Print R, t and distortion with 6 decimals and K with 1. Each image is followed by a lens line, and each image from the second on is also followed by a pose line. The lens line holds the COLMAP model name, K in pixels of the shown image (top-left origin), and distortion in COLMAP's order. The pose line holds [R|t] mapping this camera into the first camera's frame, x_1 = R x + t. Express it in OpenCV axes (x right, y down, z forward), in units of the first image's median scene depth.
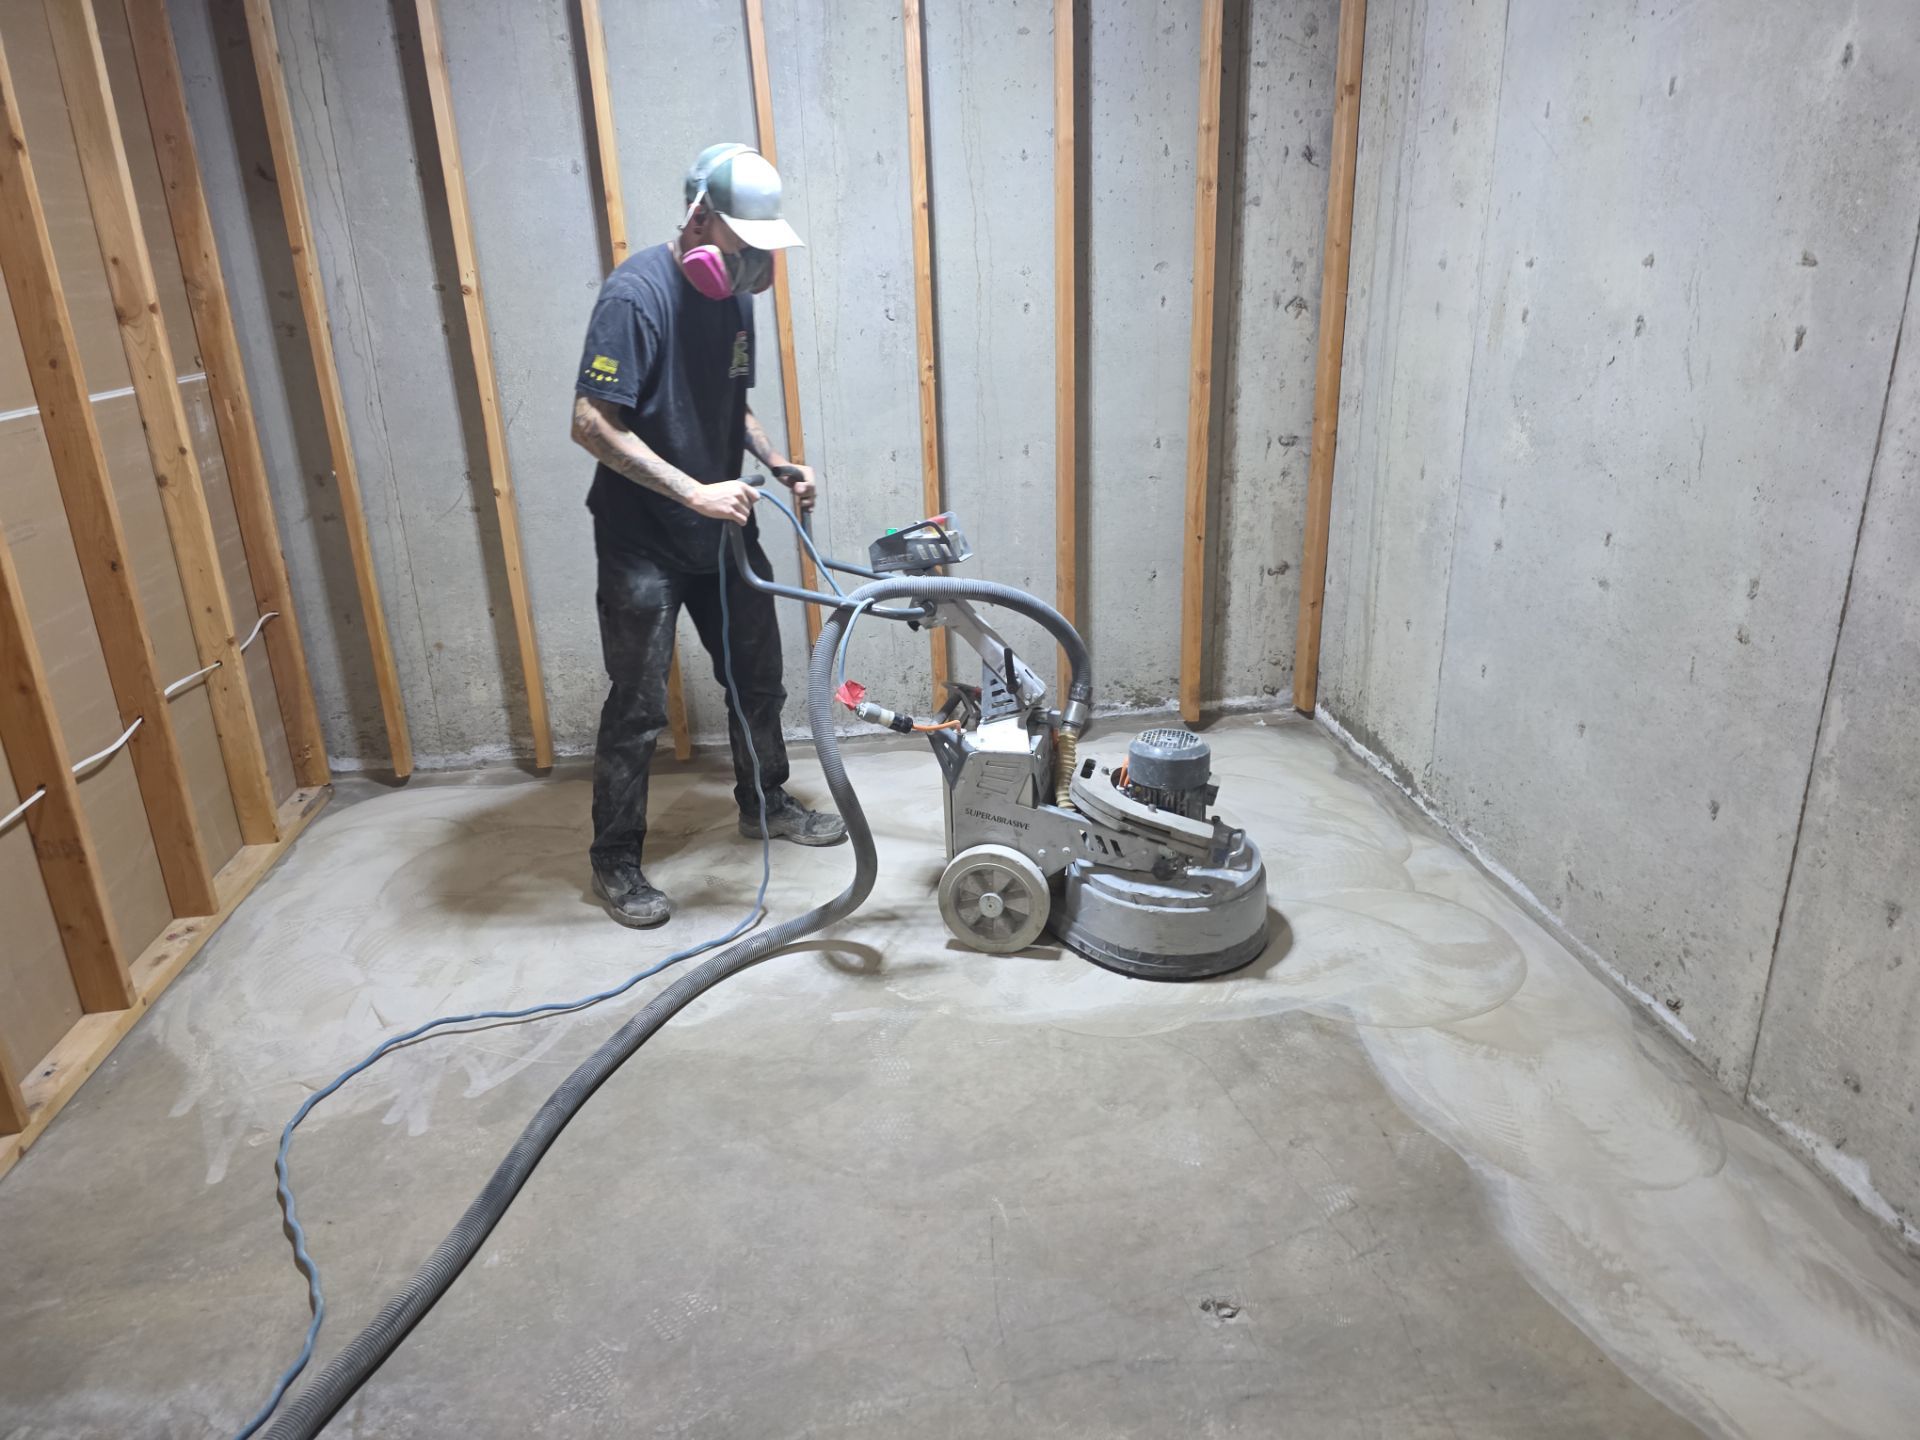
lens RADIAL K [[1317.5, 0, 919.4], [0, 1317.5, 723.2], [0, 0, 1]] dist [0.063264, -0.064595]
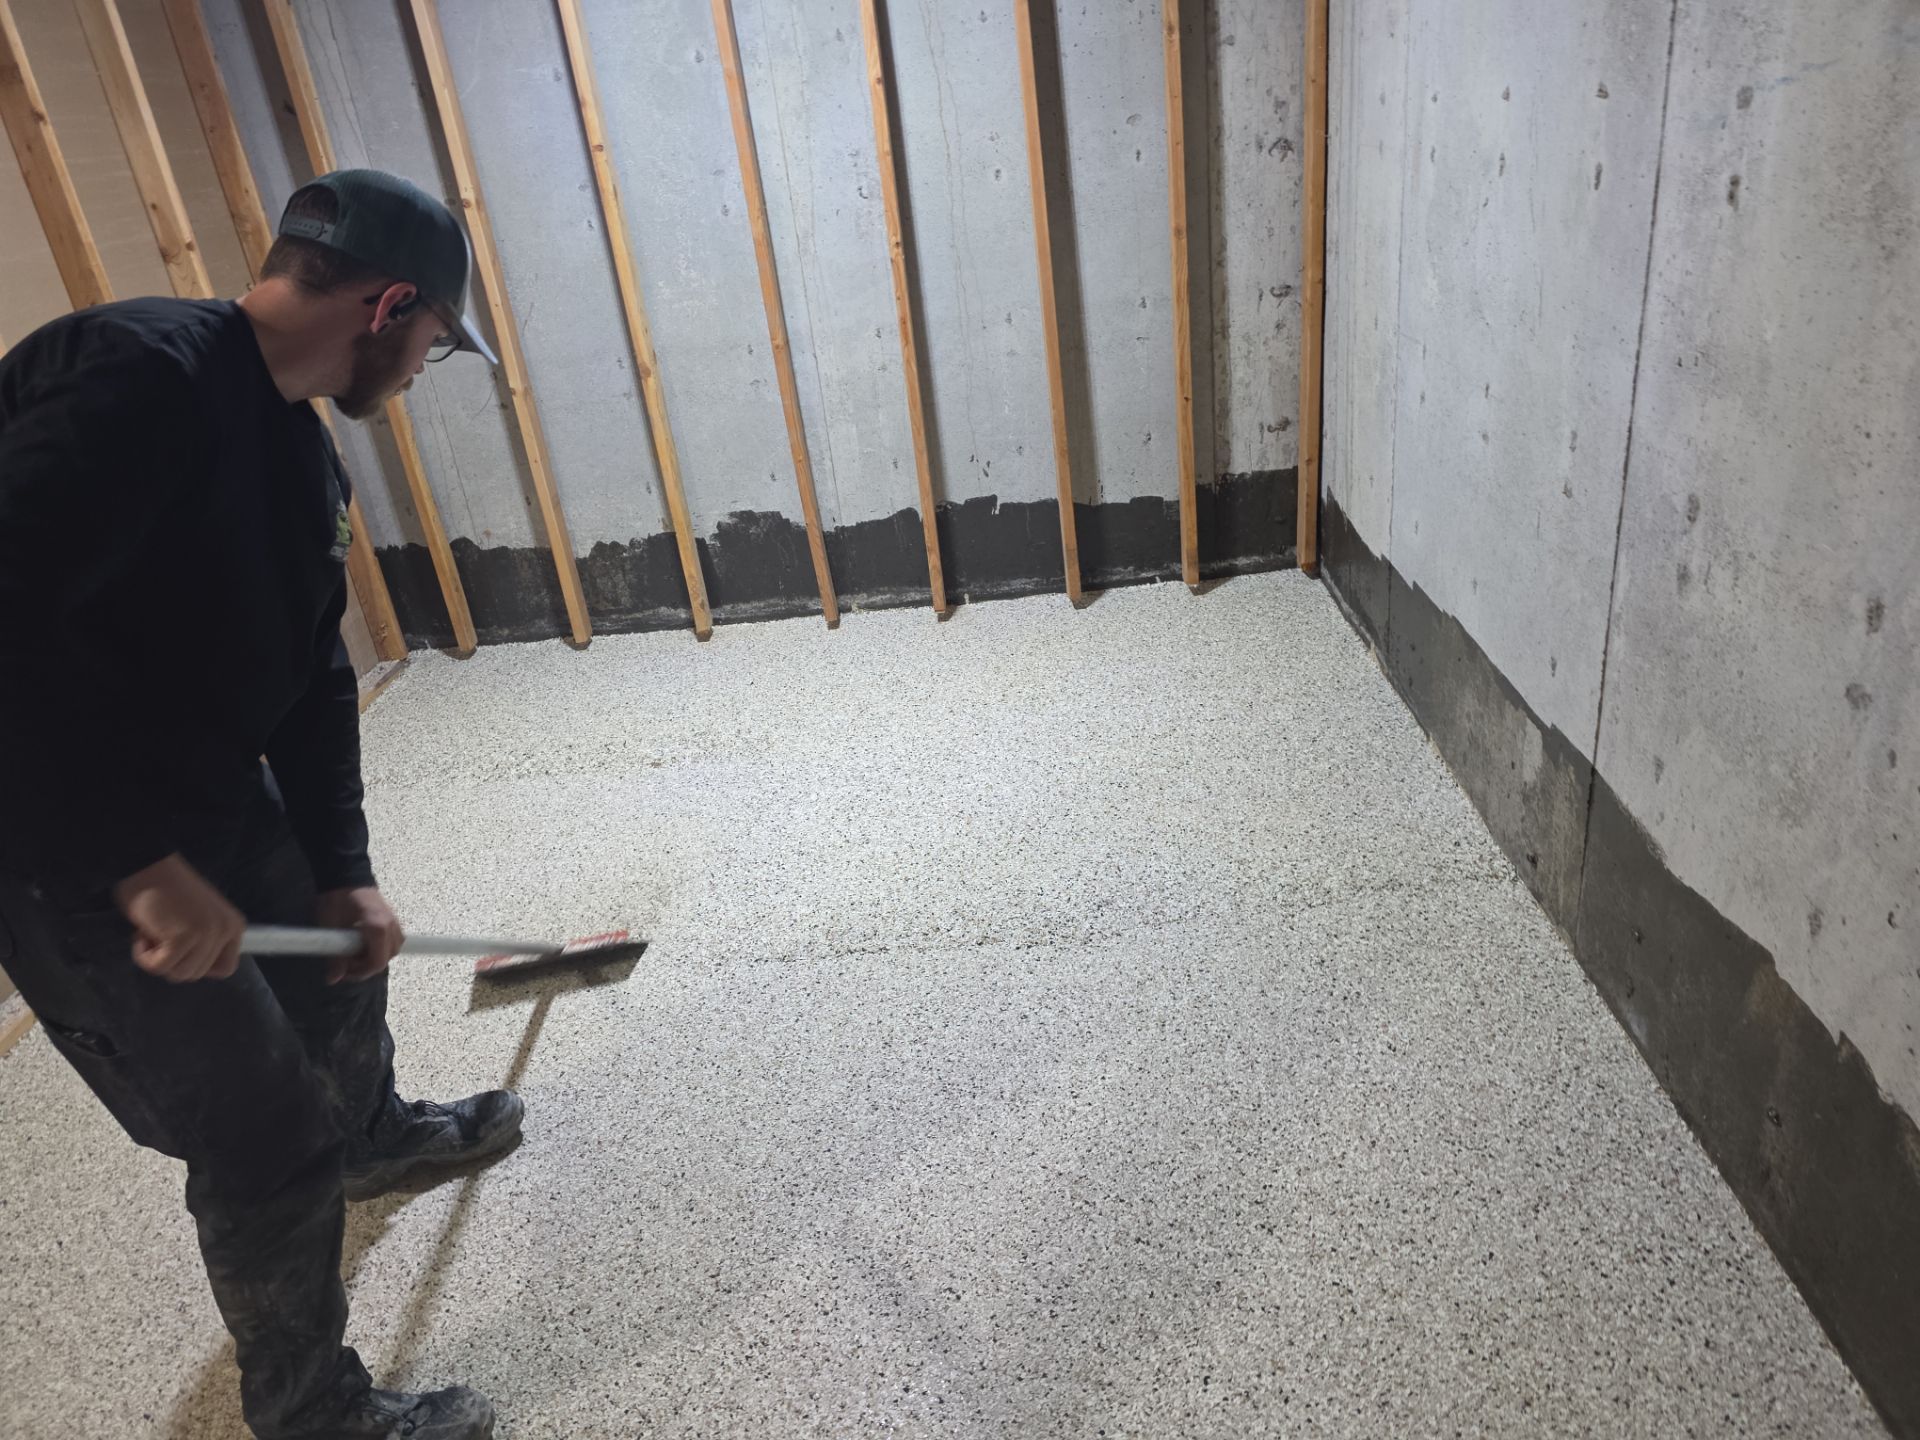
lens RADIAL K [[1317.5, 0, 919.4], [0, 1317.5, 723.2], [0, 0, 1]] dist [0.063264, -0.064595]
pose [[0.983136, -0.006913, -0.182746, 0.212436], [0.026145, 0.994334, 0.103038, -0.005292], [0.180998, -0.106078, 0.977746, -0.042038]]
